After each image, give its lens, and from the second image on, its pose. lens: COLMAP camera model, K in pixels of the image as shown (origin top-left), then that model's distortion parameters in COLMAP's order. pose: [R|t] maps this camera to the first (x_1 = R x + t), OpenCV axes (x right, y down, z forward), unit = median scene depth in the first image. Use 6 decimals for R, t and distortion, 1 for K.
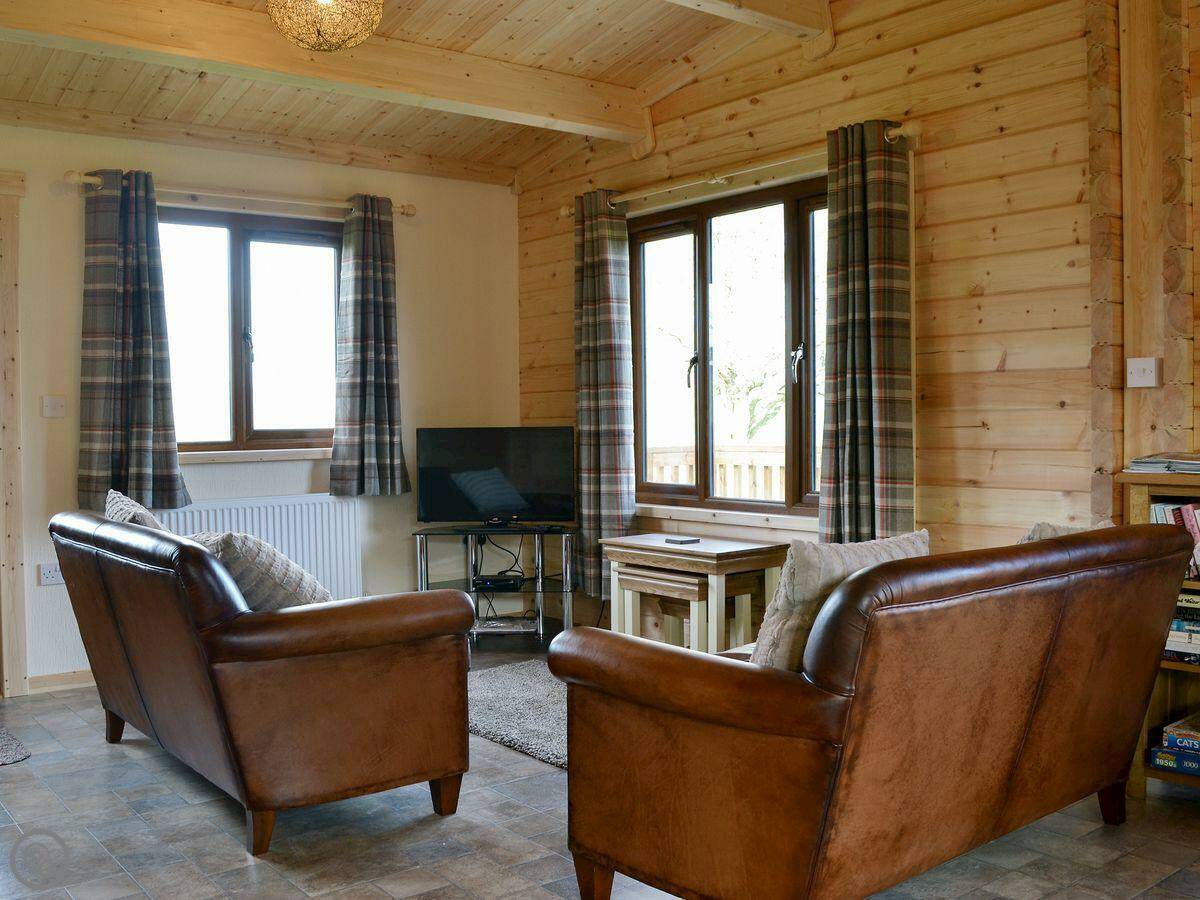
lens RADIAL K [[1182.2, 0, 600.0], [0, 1182.2, 450.0], [0, 0, 1]] dist [-0.098916, -0.007839]
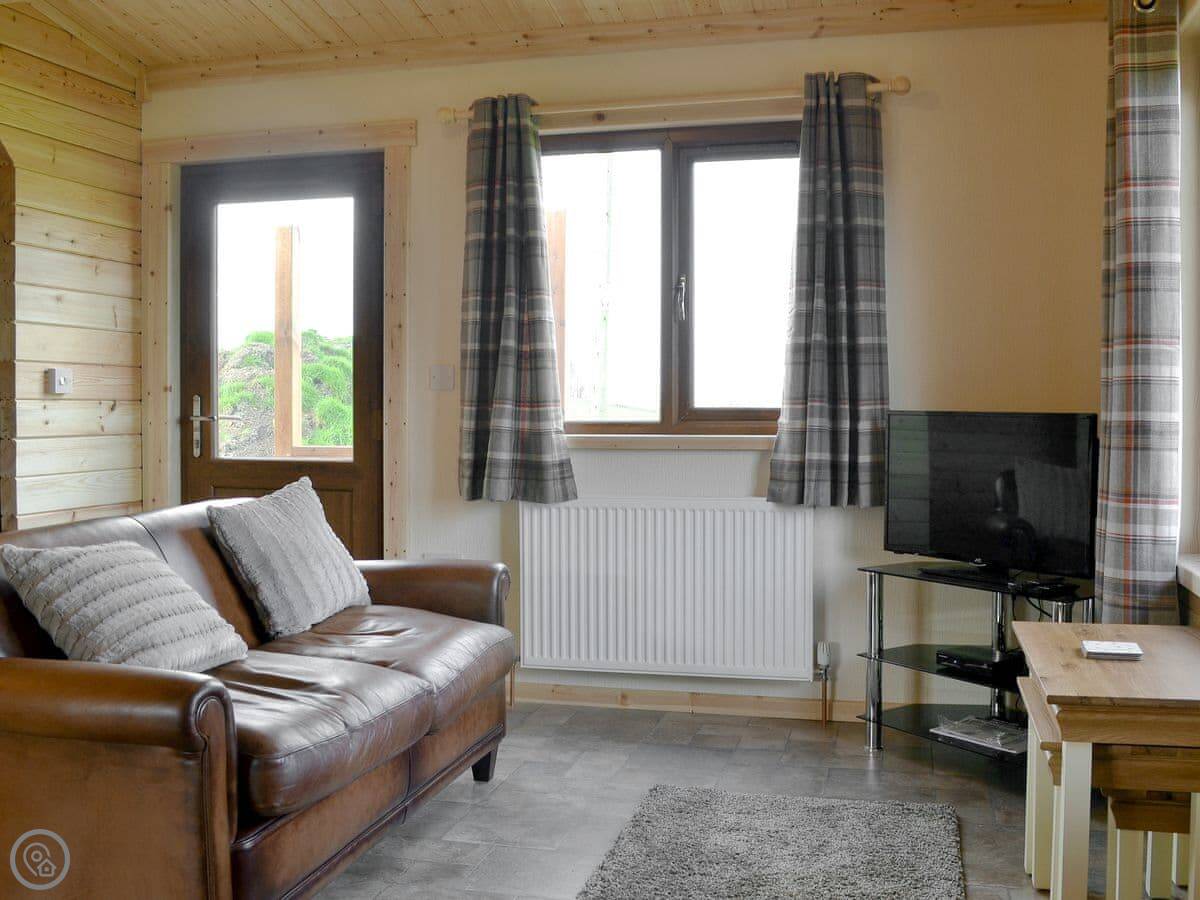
lens RADIAL K [[1182.2, 0, 600.0], [0, 1182.2, 450.0], [0, 0, 1]] dist [-0.098916, -0.007839]
pose [[0.593202, 0.045977, -0.803740, 0.289774], [-0.028373, 0.998942, 0.036203, -0.016137], [0.804554, 0.001328, 0.593878, 0.487757]]
